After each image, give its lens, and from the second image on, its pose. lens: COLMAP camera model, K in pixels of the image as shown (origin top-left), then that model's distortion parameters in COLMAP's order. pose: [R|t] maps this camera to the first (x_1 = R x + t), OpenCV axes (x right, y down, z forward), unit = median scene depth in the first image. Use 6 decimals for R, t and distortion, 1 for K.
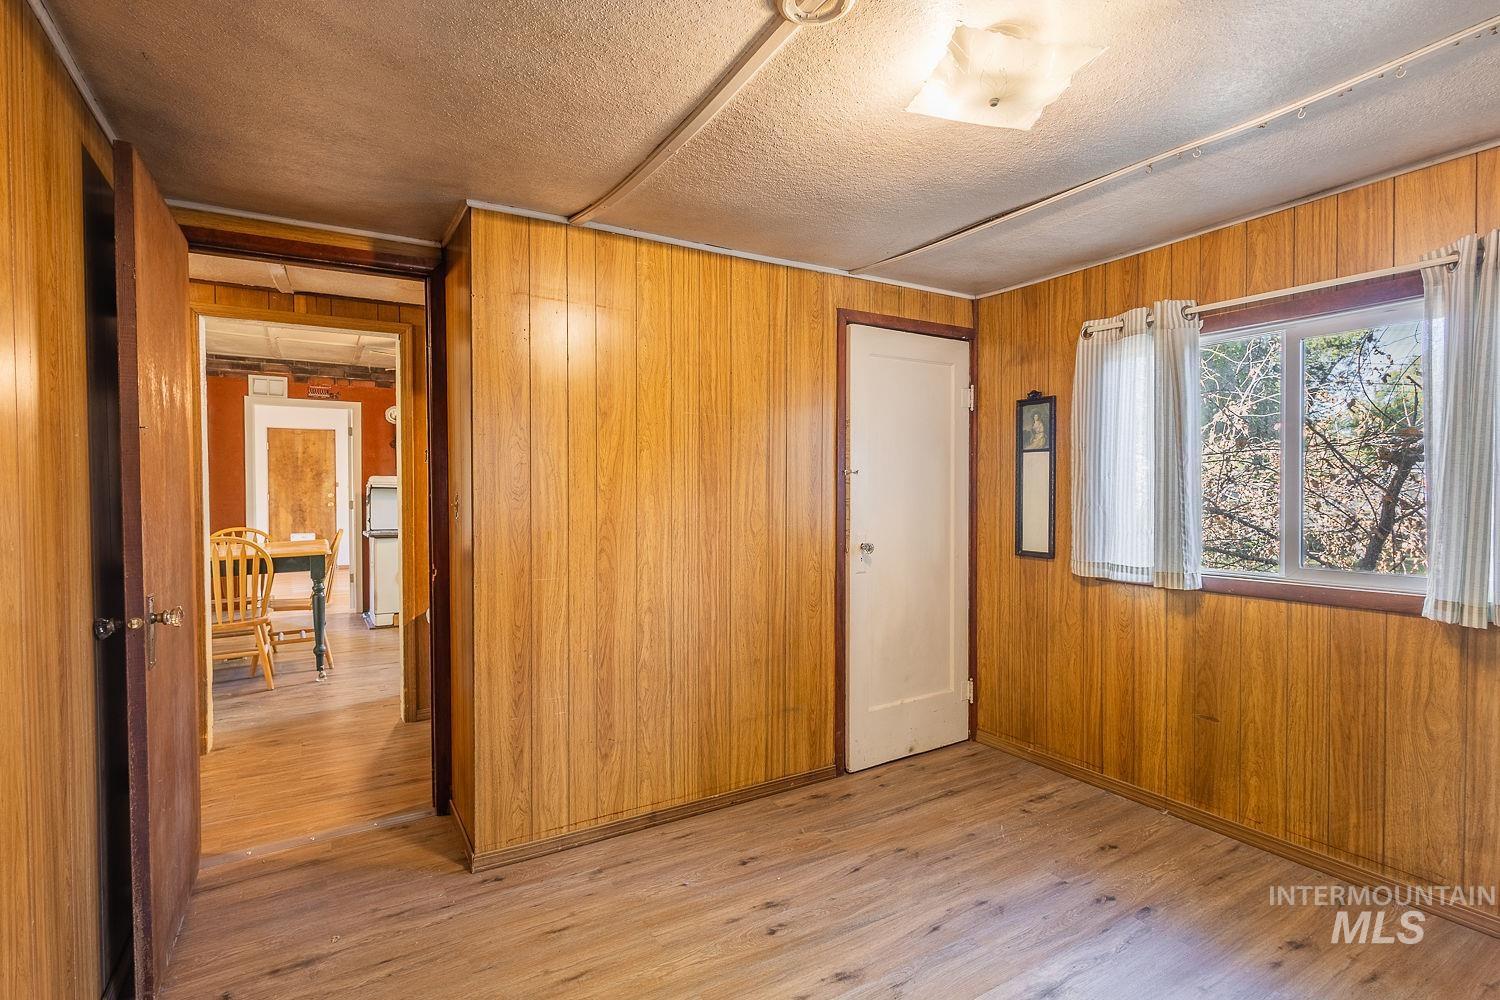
lens RADIAL K [[718.6, 0, 747.4], [0, 718.6, 500.9], [0, 0, 1]] dist [0.004191, 0.000672]
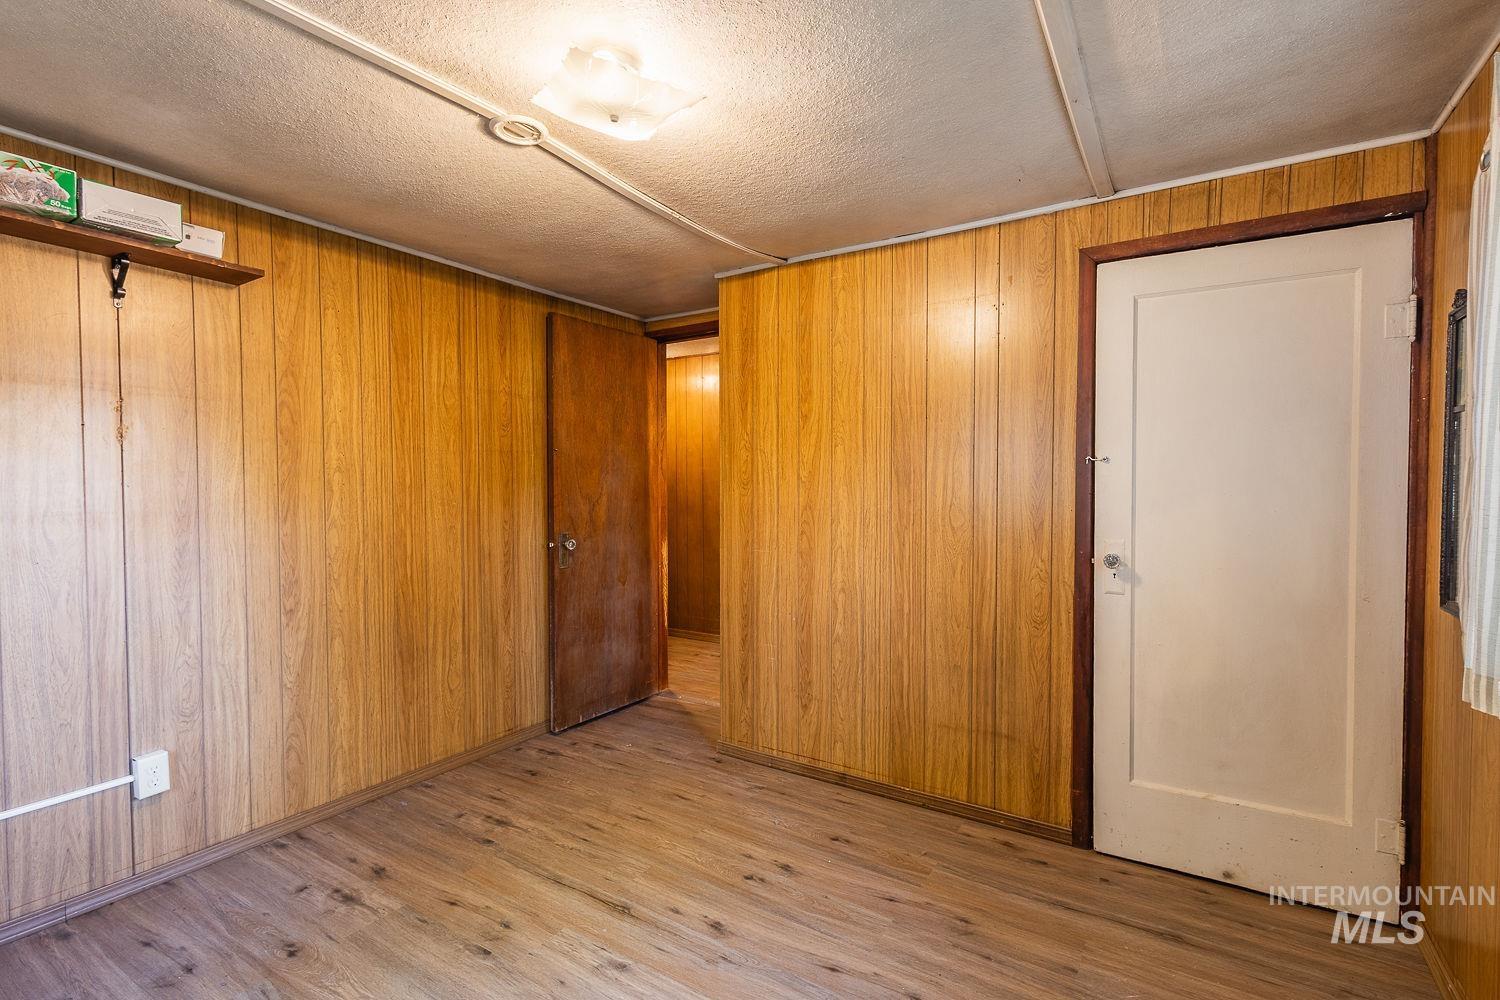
lens RADIAL K [[697.1, 0, 747.1], [0, 697.1, 500.1], [0, 0, 1]] dist [0.006013, -0.000145]
pose [[0.437144, 0.028929, -0.898926, 0.741500], [-0.015593, 0.999576, 0.024586, -0.010487], [0.899256, 0.003269, 0.437410, 0.389835]]
